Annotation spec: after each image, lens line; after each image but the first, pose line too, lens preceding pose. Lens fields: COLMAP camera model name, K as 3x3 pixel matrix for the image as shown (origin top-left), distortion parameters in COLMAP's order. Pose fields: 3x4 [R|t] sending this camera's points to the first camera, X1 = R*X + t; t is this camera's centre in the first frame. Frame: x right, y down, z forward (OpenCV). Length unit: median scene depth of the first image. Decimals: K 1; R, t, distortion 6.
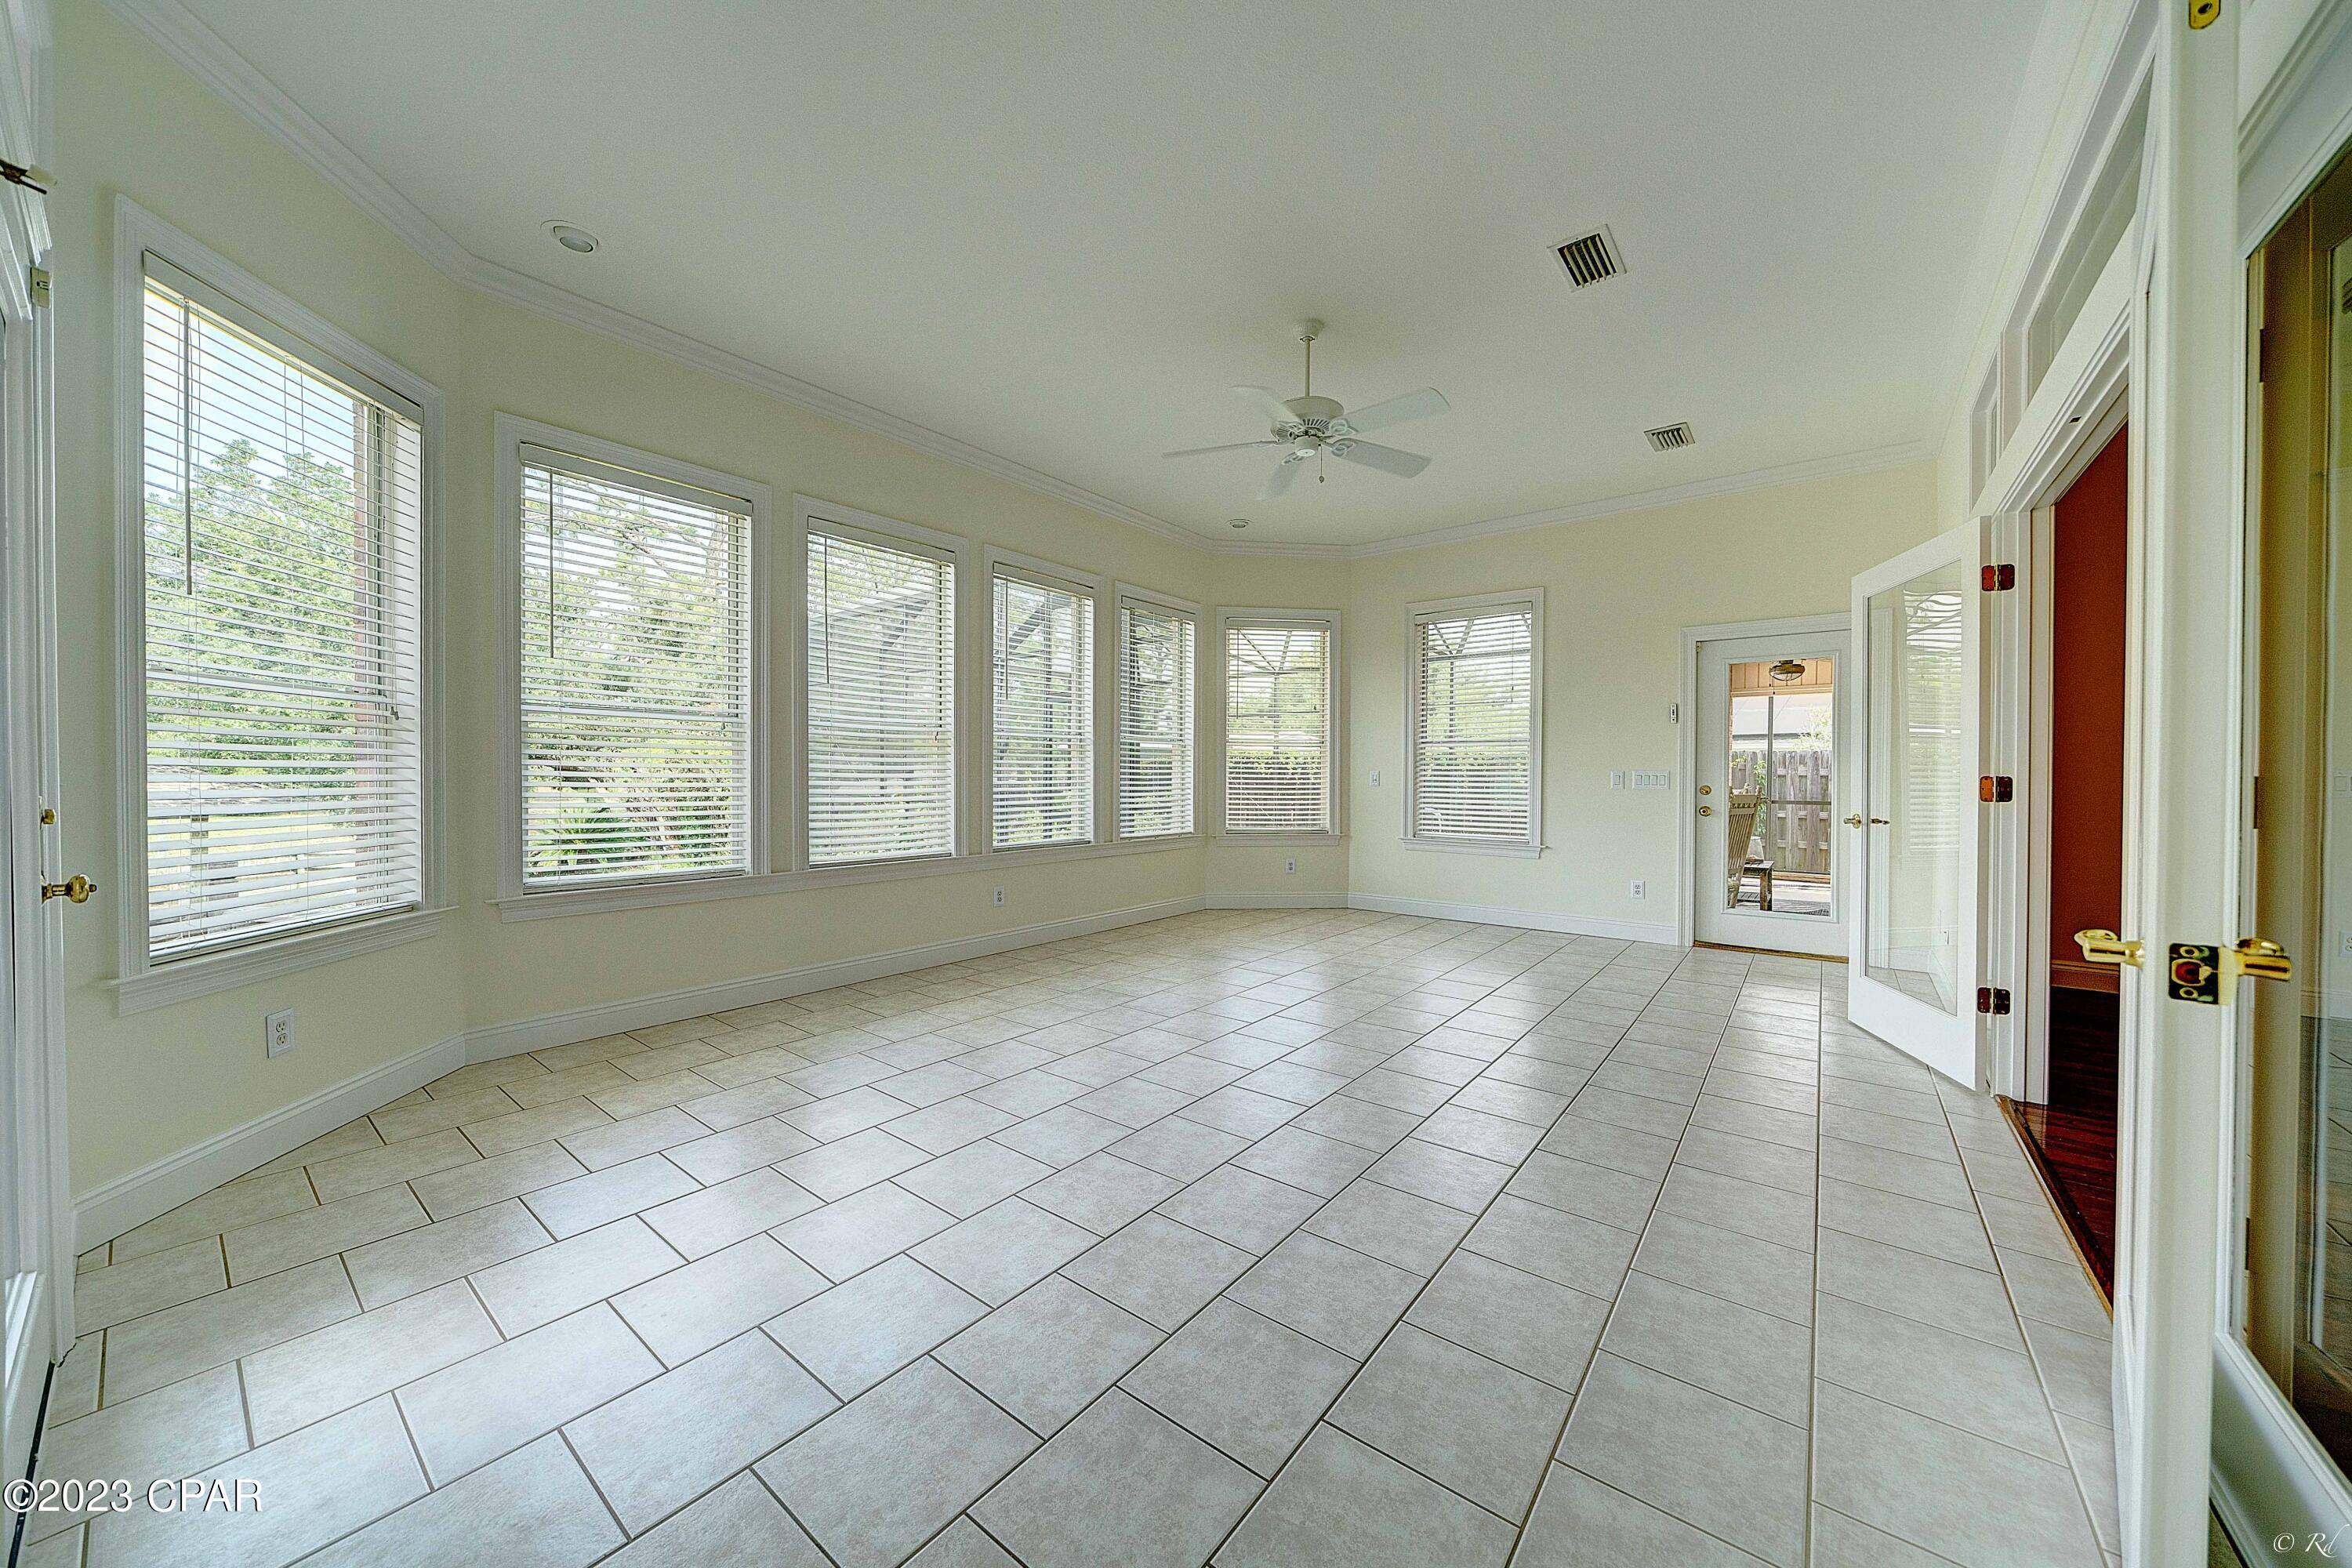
lens RADIAL K [[800.4, 0, 1174.4], [0, 800.4, 784.3], [0, 0, 1]] dist [-0.006338, -0.000041]
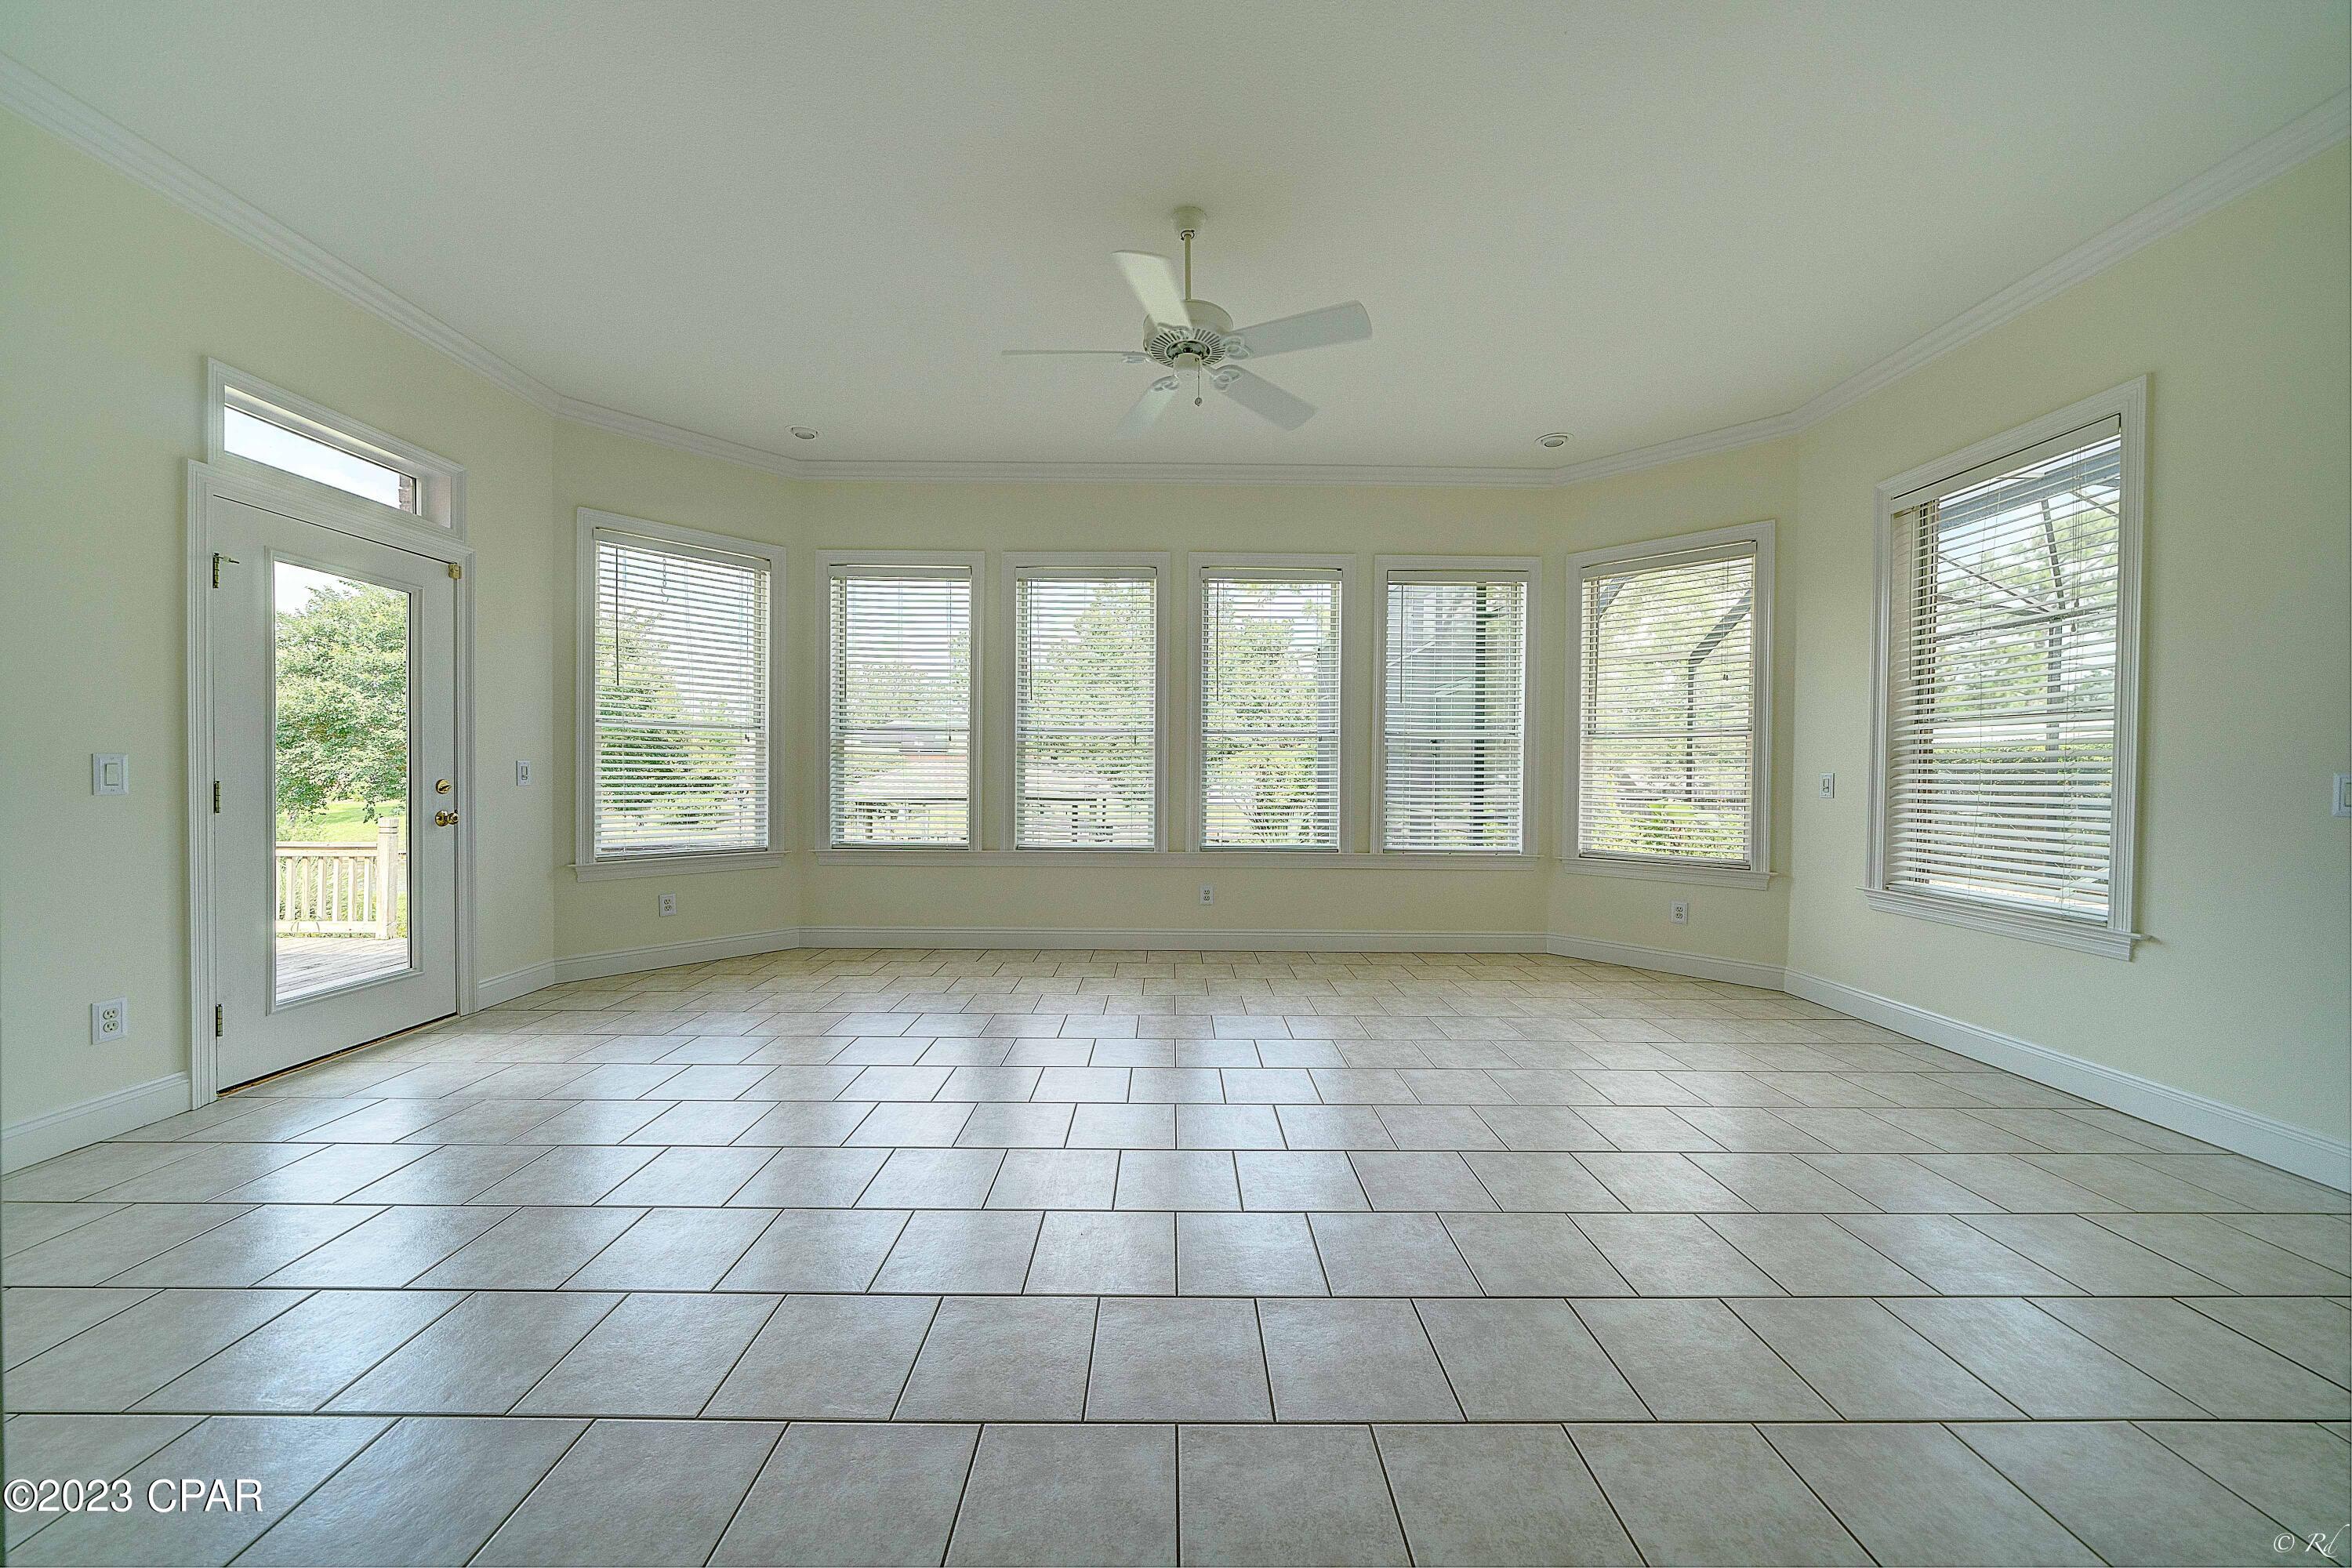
lens RADIAL K [[800.4, 0, 1174.4], [0, 800.4, 784.3], [0, 0, 1]] dist [-0.006338, -0.000041]
pose [[0.634079, 0.015578, -0.773111, 0.534517], [-0.014520, 0.999861, 0.008238, -0.007524], [0.773132, 0.006002, 0.634217, 0.328614]]
